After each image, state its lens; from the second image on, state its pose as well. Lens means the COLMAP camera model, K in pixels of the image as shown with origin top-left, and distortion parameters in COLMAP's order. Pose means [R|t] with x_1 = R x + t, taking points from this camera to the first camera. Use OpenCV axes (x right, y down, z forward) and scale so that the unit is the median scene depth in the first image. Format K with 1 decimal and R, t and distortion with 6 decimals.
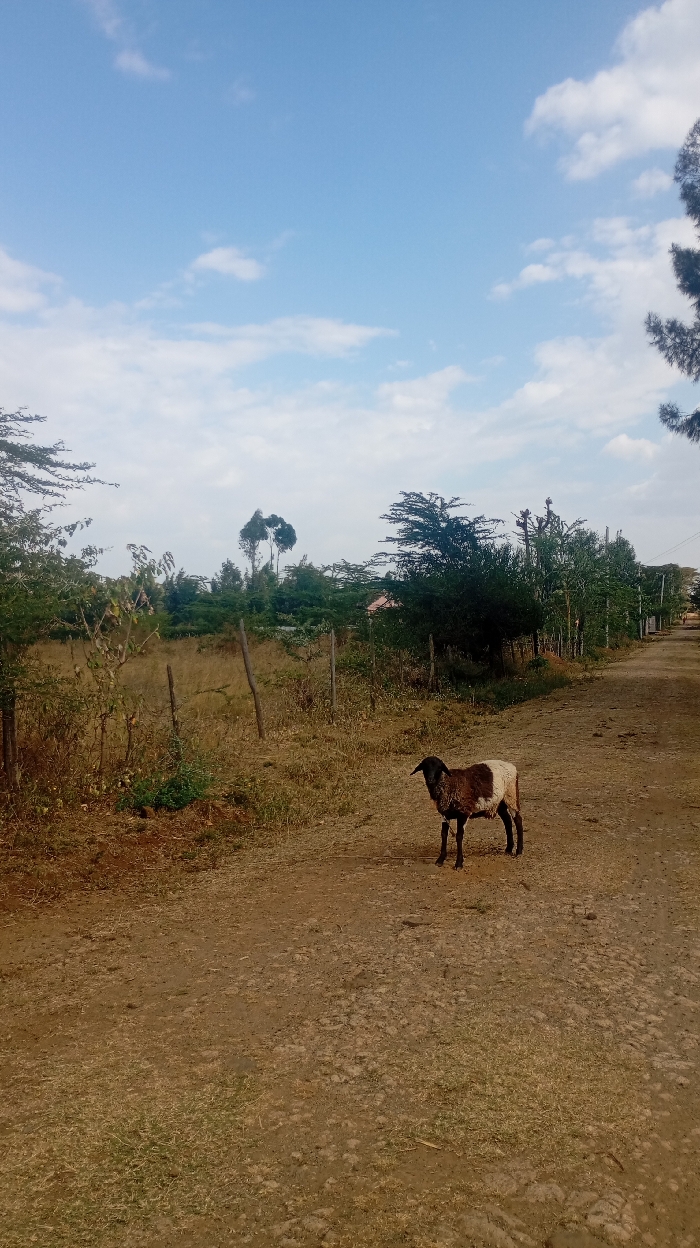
lens RADIAL K [[1082.6, 0, 350.0], [0, 1082.6, 624.0], [0, 0, 1]] dist [0.178142, -0.322446]
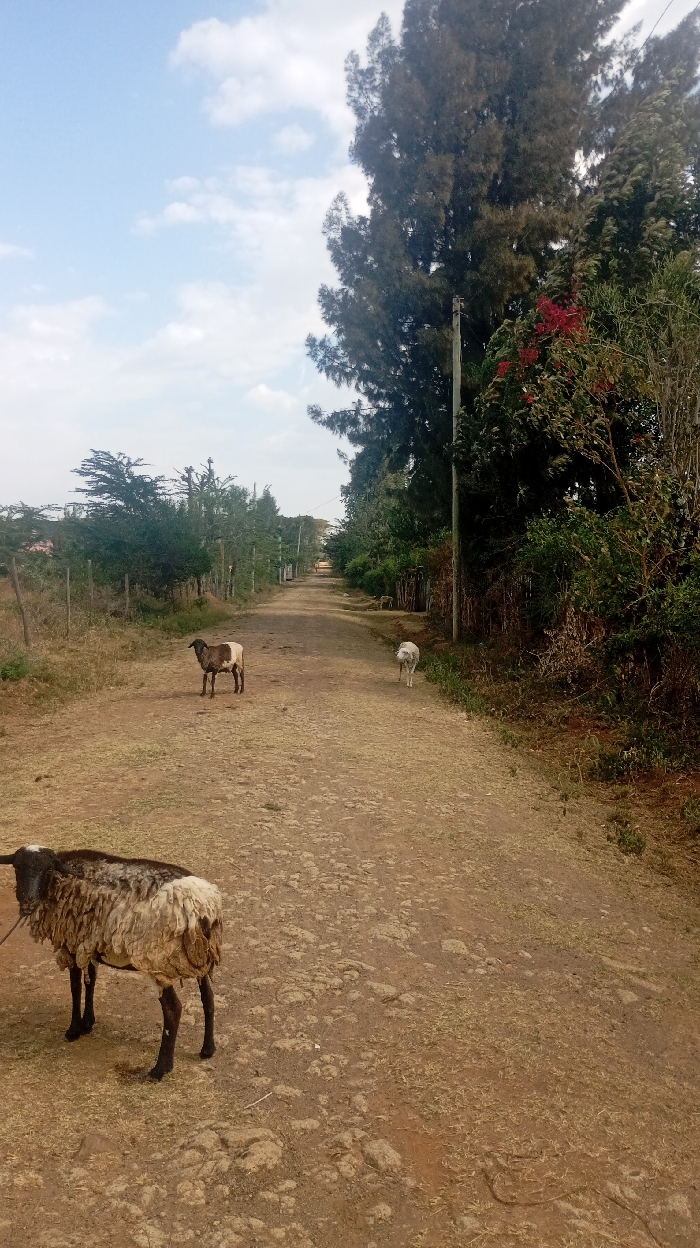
lens RADIAL K [[1087.0, 0, 350.0], [0, 1087.0, 624.0], [0, 0, 1]] dist [0.071721, -0.202695]
pose [[0.946502, 0.012895, 0.322440, -0.062512], [-0.029455, 0.998482, 0.046533, 0.000677], [-0.321350, -0.053542, 0.945446, -0.185737]]
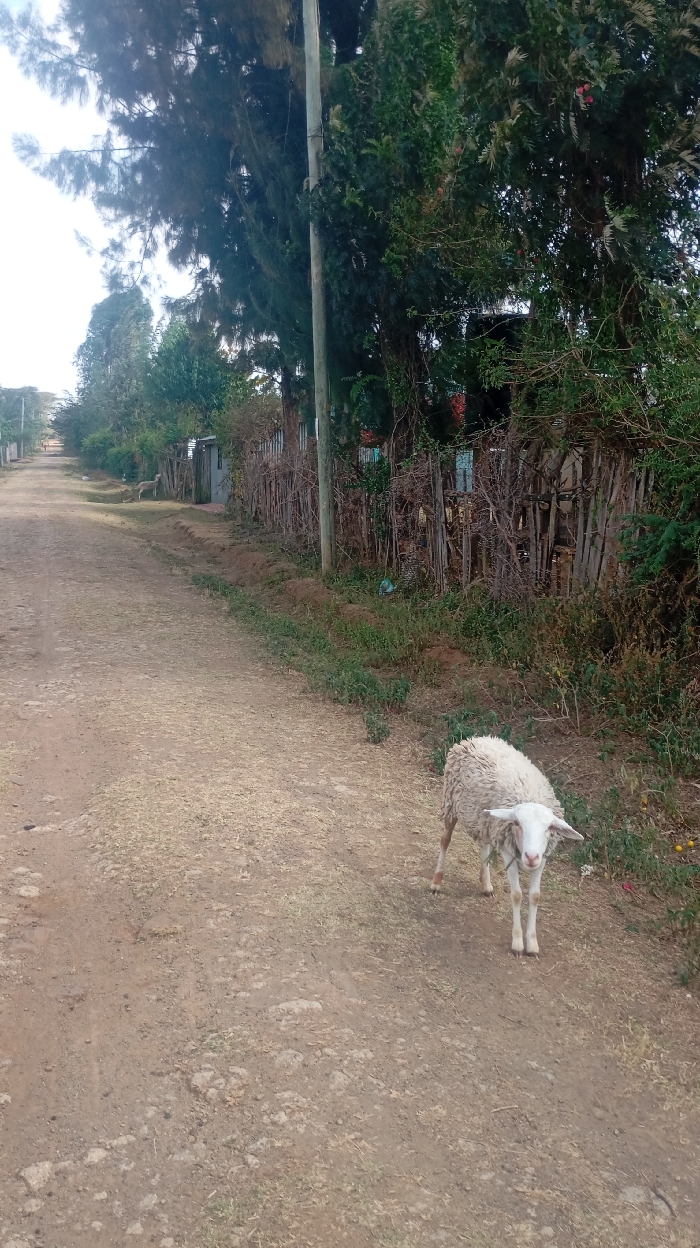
lens RADIAL K [[1087.0, 0, 350.0], [0, 1087.0, 624.0], [0, 0, 1]] dist [0.071721, -0.202695]
pose [[0.844687, -0.079524, 0.529320, 0.049680], [-0.004199, 0.987887, 0.155119, 0.000949], [-0.535244, -0.133250, 0.834121, 0.186575]]
